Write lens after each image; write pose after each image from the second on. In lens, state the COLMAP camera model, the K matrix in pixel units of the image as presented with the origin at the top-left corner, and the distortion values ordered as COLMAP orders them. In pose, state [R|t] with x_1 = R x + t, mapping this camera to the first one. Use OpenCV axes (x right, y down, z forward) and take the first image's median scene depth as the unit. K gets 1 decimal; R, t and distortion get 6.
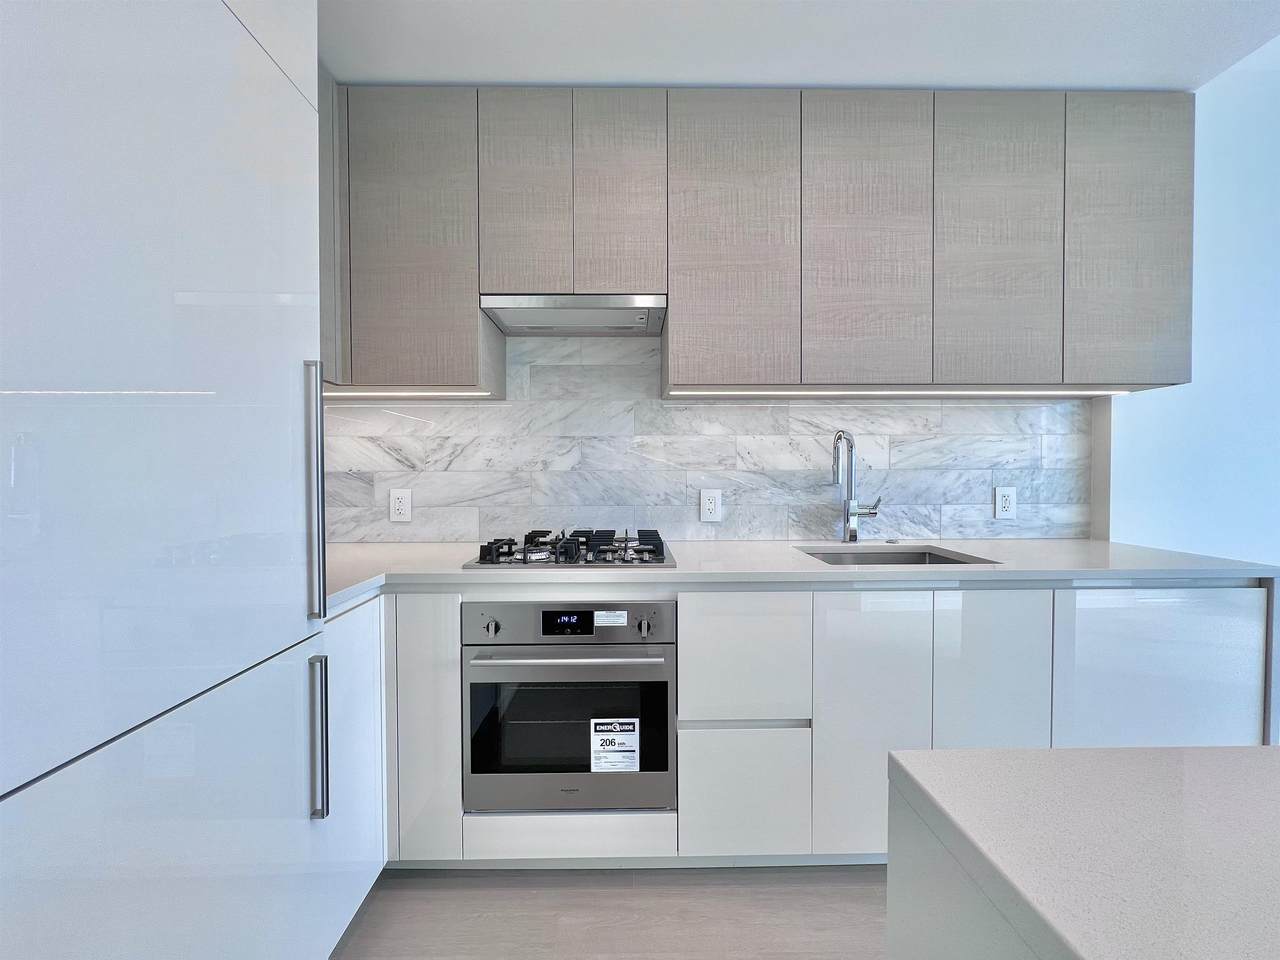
lens RADIAL K [[514.9, 0, 634.1], [0, 514.9, 478.1], [0, 0, 1]] dist [0.000416, 0.000246]
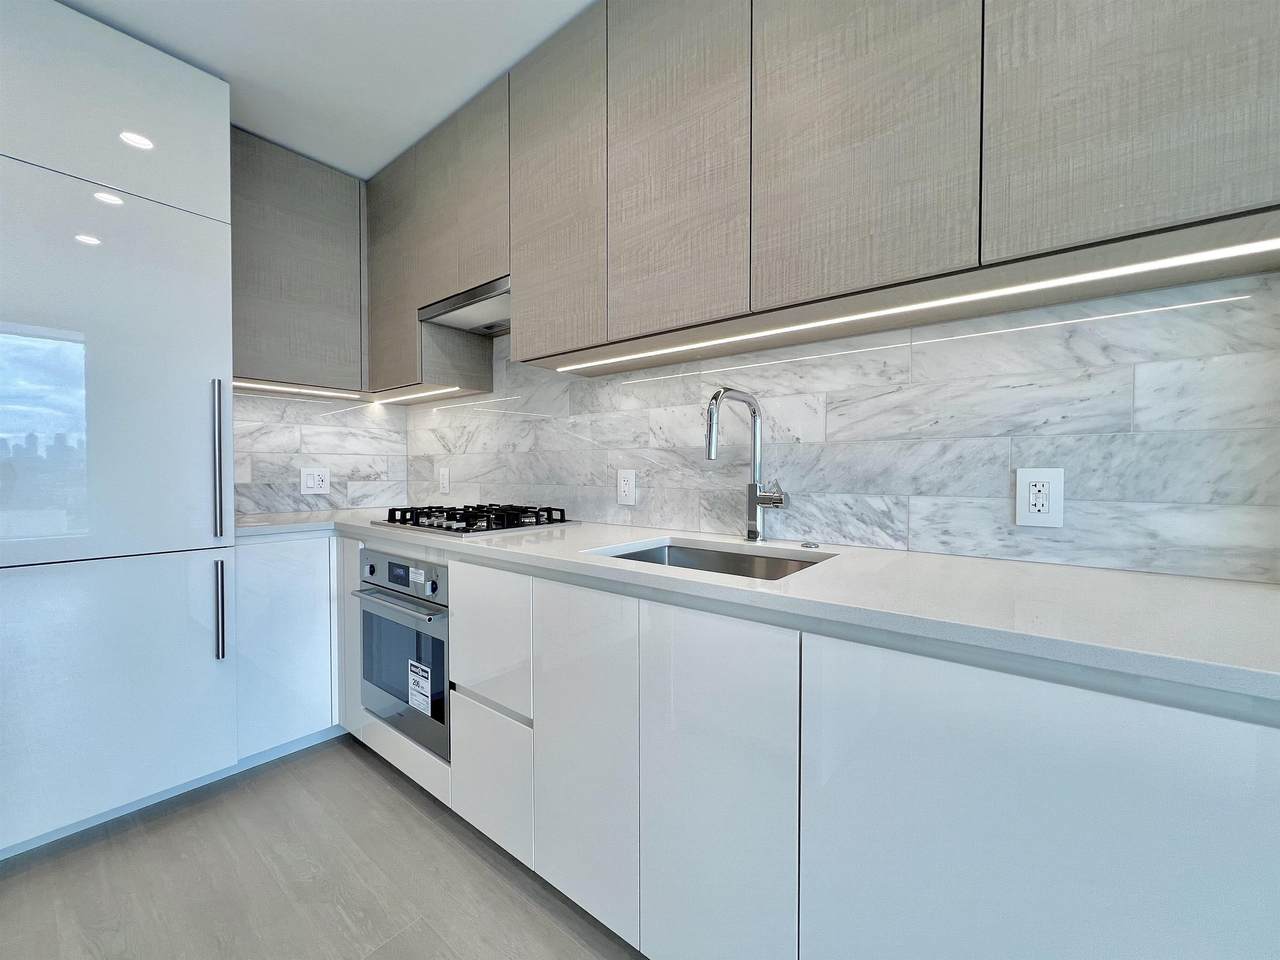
lens RADIAL K [[514.9, 0, 635.3], [0, 514.9, 478.7], [0, 0, 1]] dist [0.000416, 0.000246]
pose [[0.766983, 0.016236, -0.641462, 0.746082], [-0.013159, 0.999868, 0.009574, 0.028856], [0.641533, 0.001098, 0.767095, 0.306895]]
